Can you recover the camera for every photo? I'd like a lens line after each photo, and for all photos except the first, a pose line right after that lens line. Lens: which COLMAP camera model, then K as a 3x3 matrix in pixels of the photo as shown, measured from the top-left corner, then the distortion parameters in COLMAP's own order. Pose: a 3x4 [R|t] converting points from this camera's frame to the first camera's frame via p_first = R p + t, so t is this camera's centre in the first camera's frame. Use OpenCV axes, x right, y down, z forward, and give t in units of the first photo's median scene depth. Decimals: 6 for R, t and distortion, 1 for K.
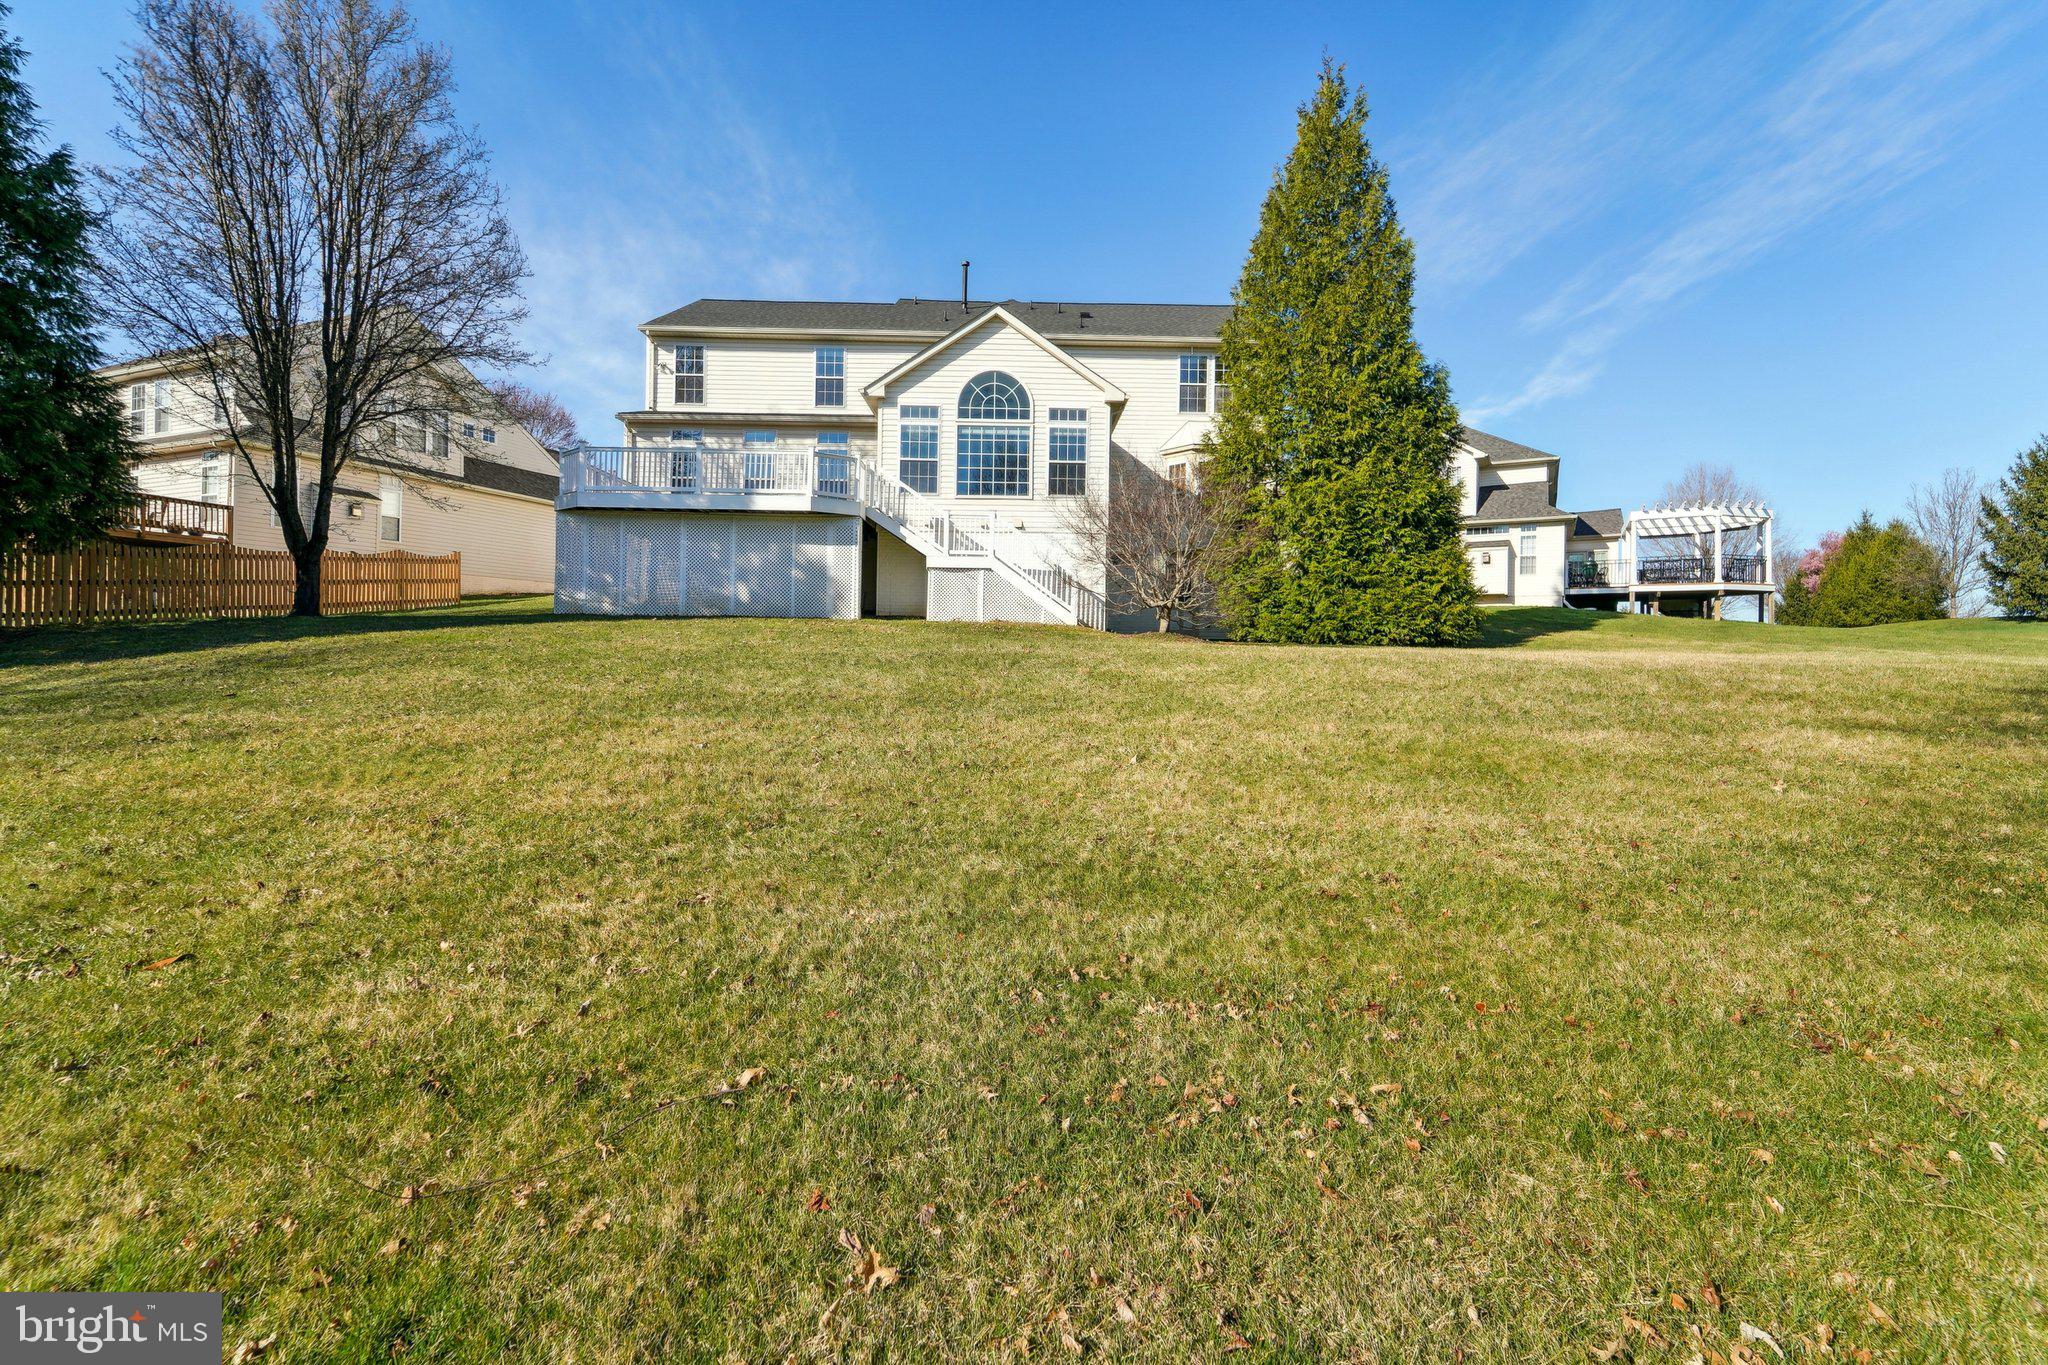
lens RADIAL K [[826.8, 0, 1079.5], [0, 826.8, 662.5], [0, 0, 1]] dist [-0.037445, -0.000152]
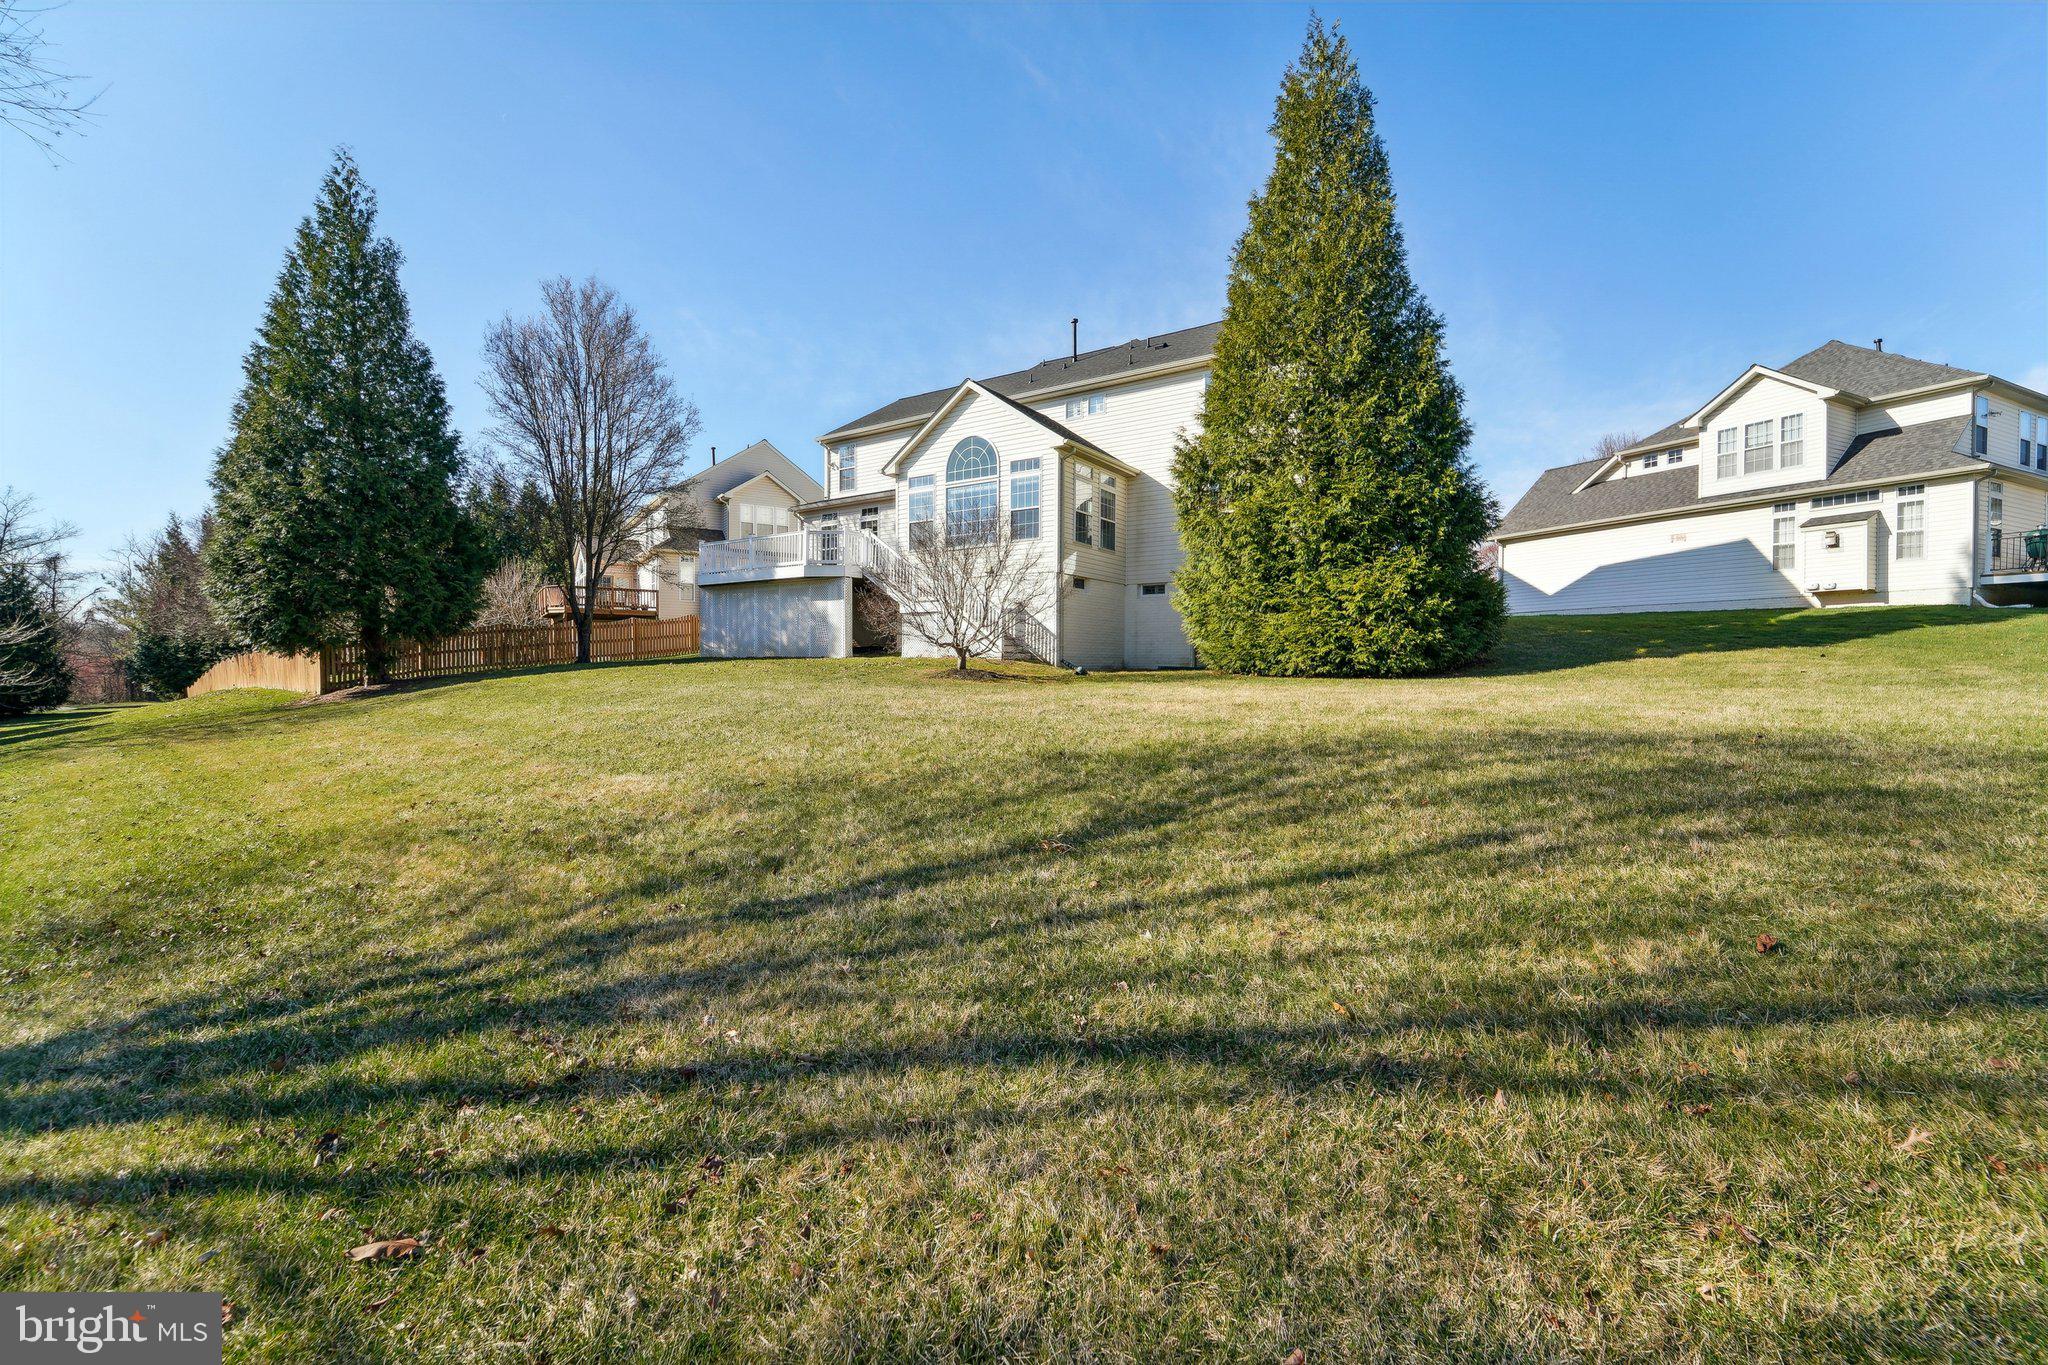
lens RADIAL K [[826.8, 0, 1079.5], [0, 826.8, 662.5], [0, 0, 1]] dist [-0.037445, -0.000152]
pose [[0.823422, -0.008362, -0.567368, 0.669573], [-0.000602, 0.999878, -0.015610, -0.021688], [0.567429, 0.013195, 0.823317, 0.143640]]
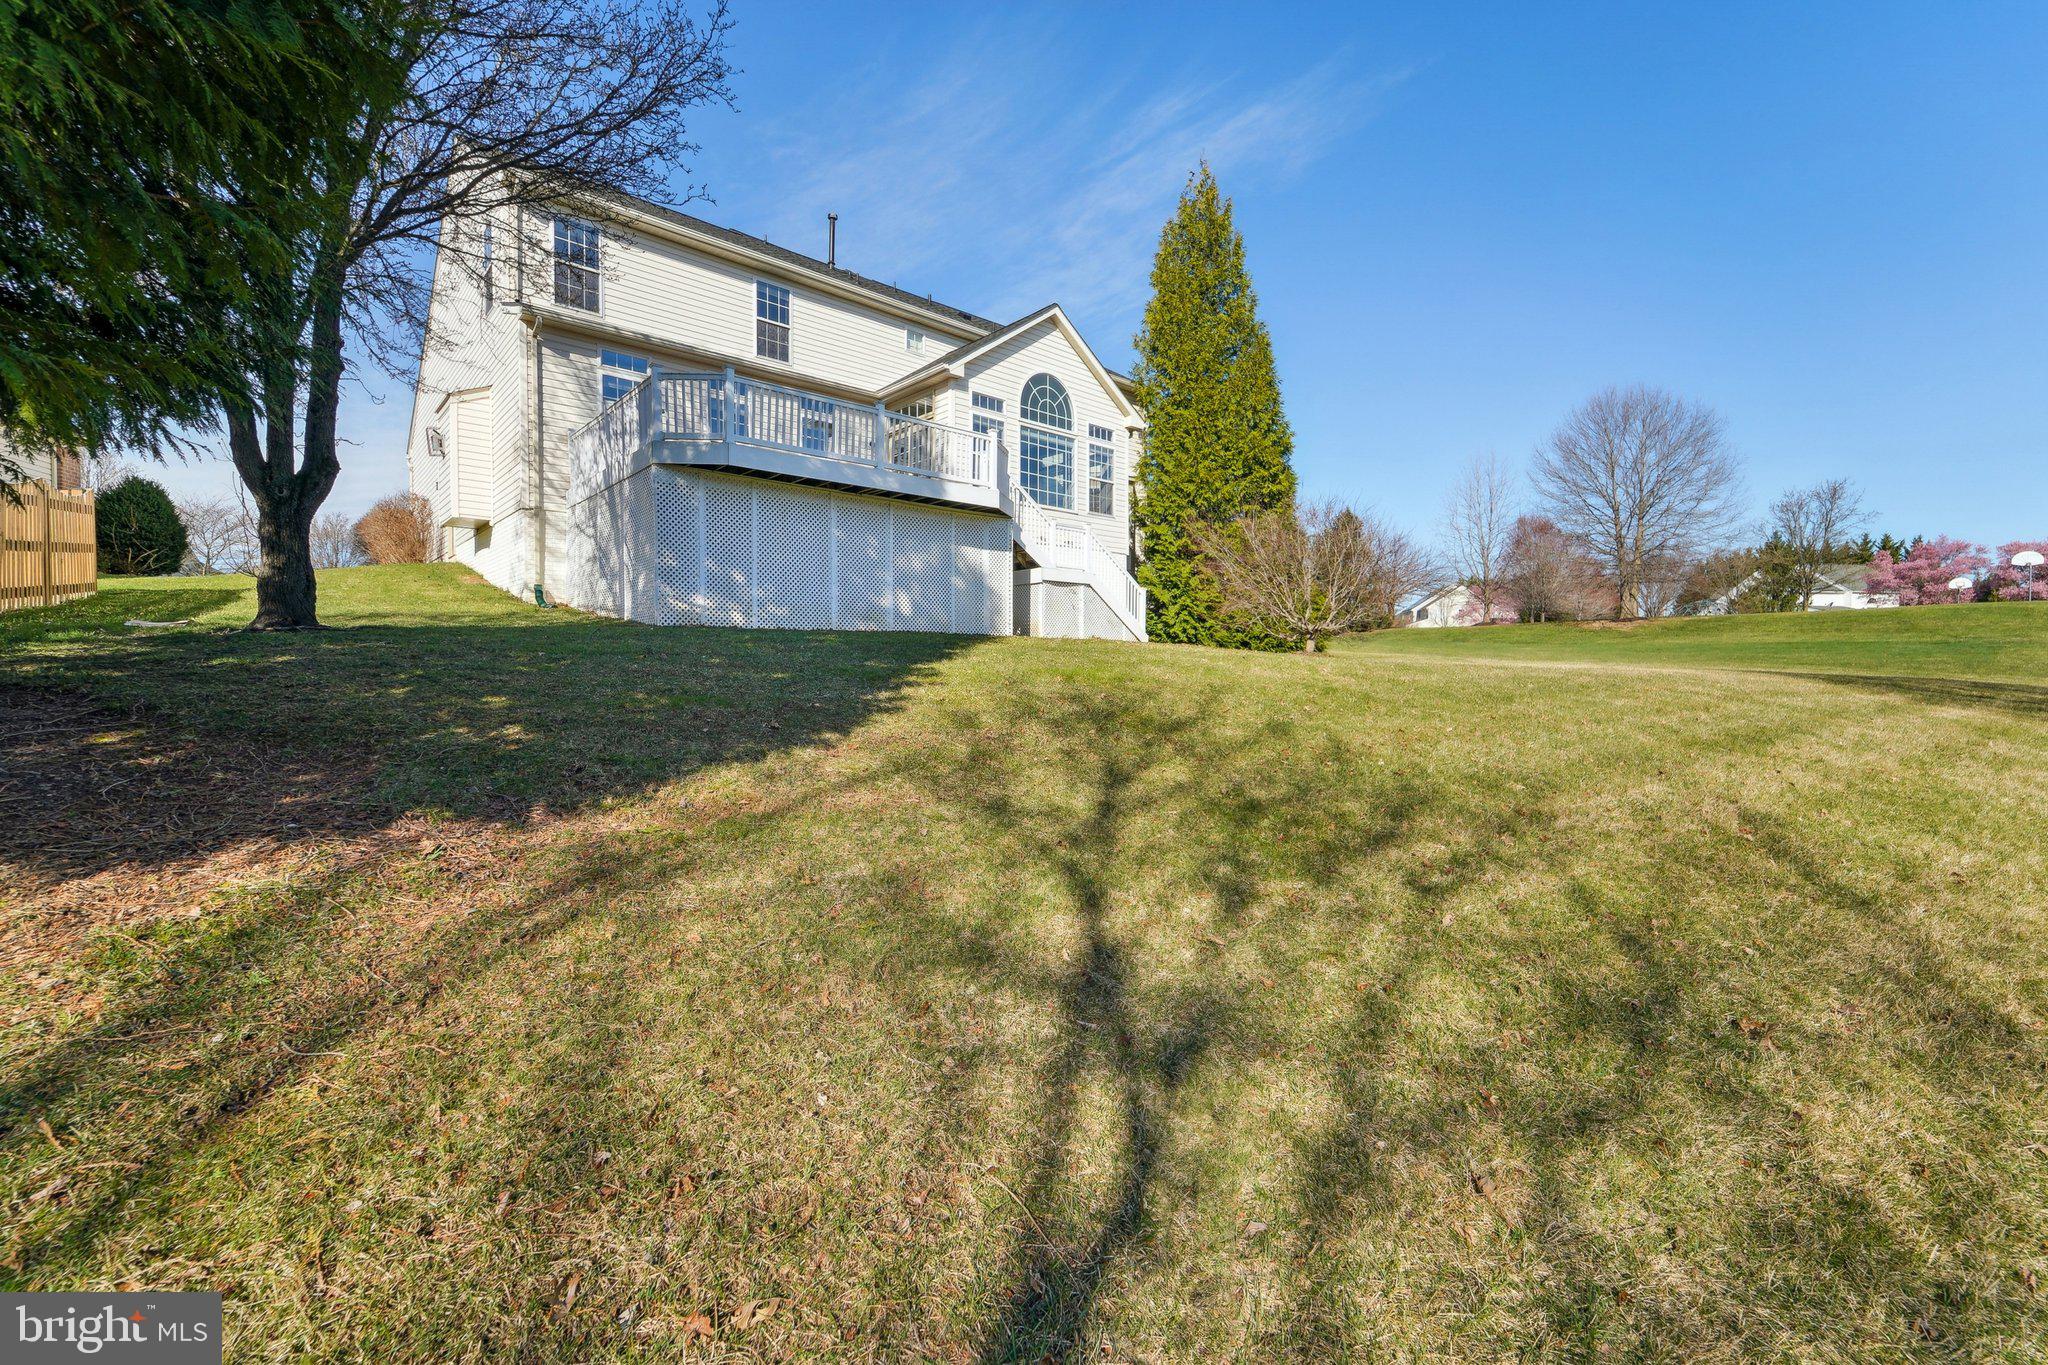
lens RADIAL K [[826.8, 0, 1079.5], [0, 826.8, 662.5], [0, 0, 1]] dist [-0.037445, -0.000152]
pose [[0.747469, -0.017439, 0.664067, -0.706608], [0.023857, 0.999715, -0.000600, -0.023000], [-0.663868, 0.016291, 0.747672, 0.277094]]
